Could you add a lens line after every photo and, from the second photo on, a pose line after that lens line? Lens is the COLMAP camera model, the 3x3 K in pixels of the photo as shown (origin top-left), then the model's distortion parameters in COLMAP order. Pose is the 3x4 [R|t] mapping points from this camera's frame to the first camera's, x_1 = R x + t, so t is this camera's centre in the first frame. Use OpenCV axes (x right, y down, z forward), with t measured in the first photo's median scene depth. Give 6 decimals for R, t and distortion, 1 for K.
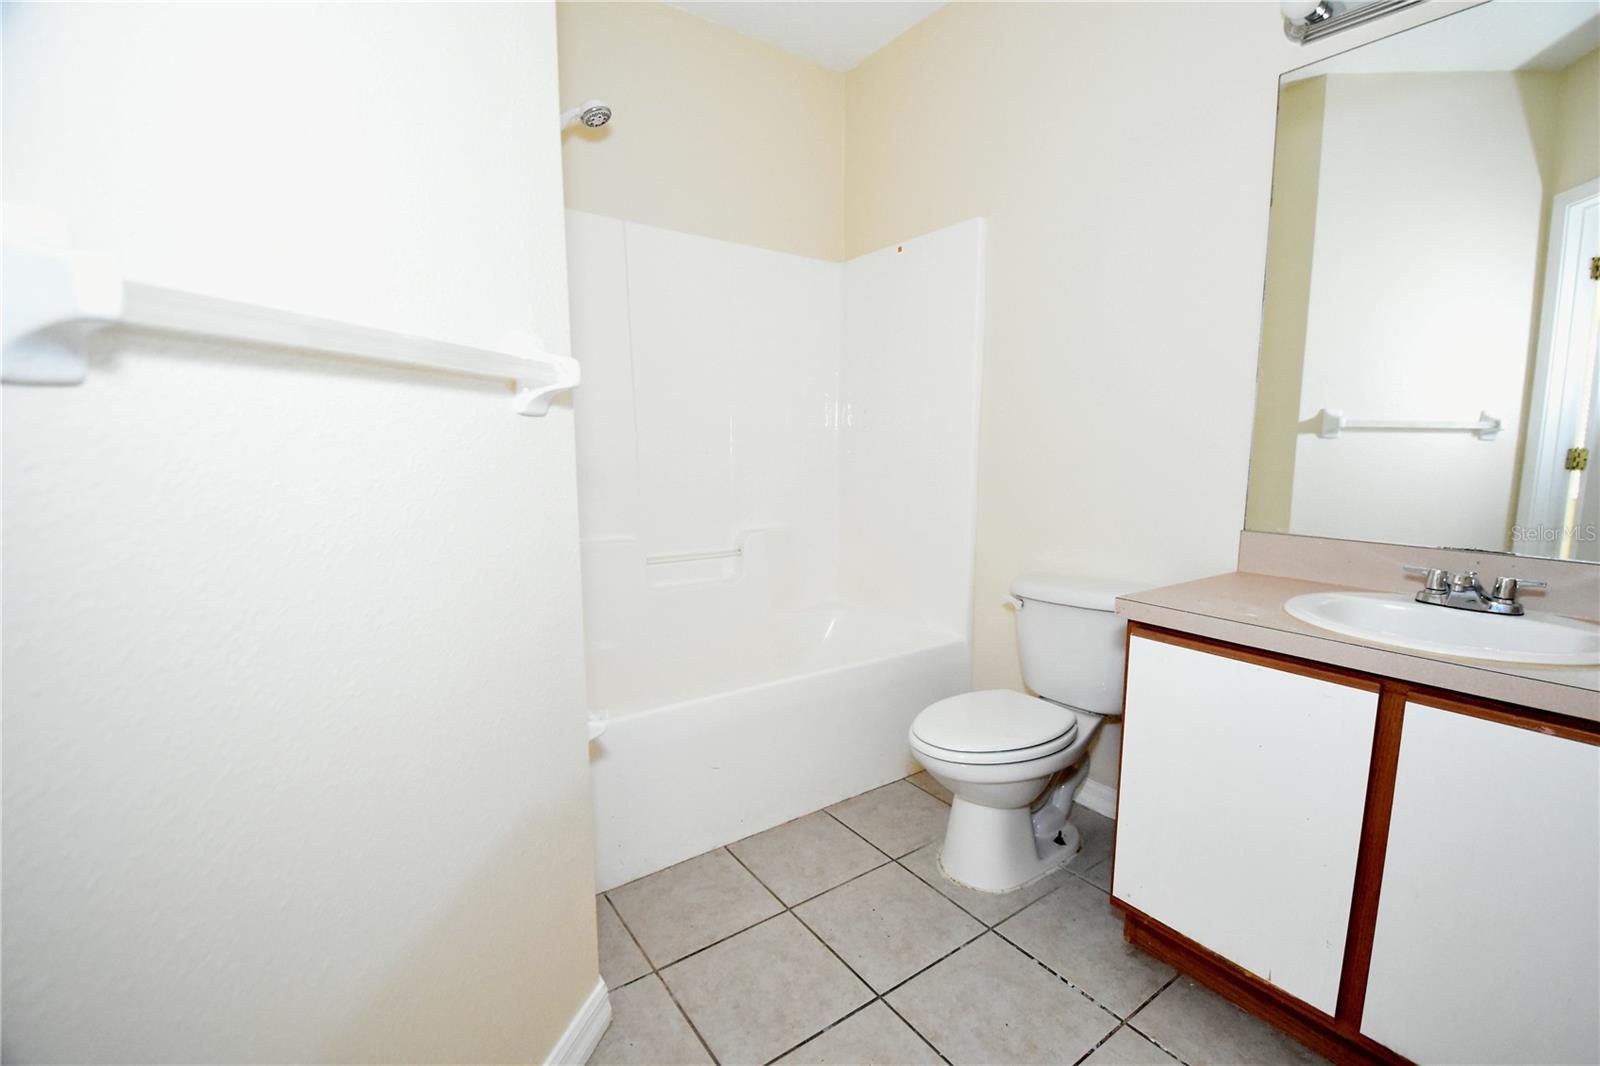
lens RADIAL K [[701.0, 0, 840.4], [0, 701.0, 541.5], [0, 0, 1]] dist [0.018513, -0.025133]
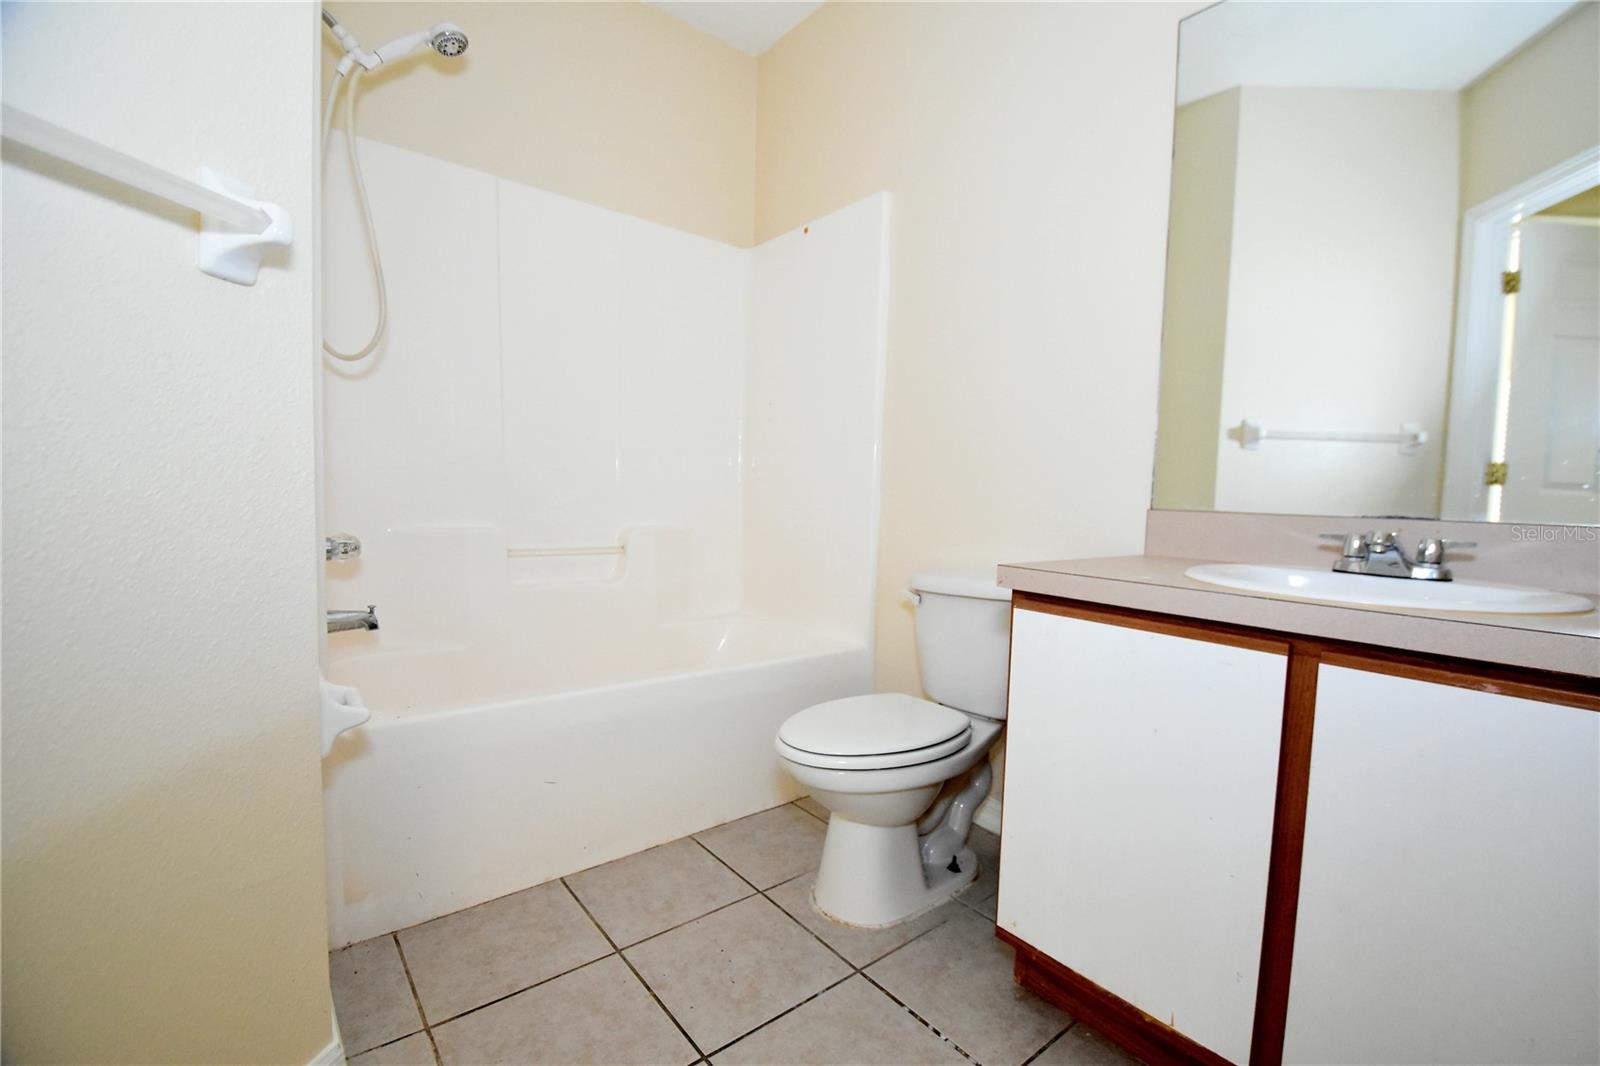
lens RADIAL K [[702.1, 0, 839.2], [0, 702.1, 539.1], [0, 0, 1]] dist [0.017112, -0.025363]
pose [[0.997895, 0.021197, 0.061285, 0.128507], [-0.016938, 0.997460, -0.069191, 0.099024], [-0.062596, 0.068007, 0.995719, 0.137294]]
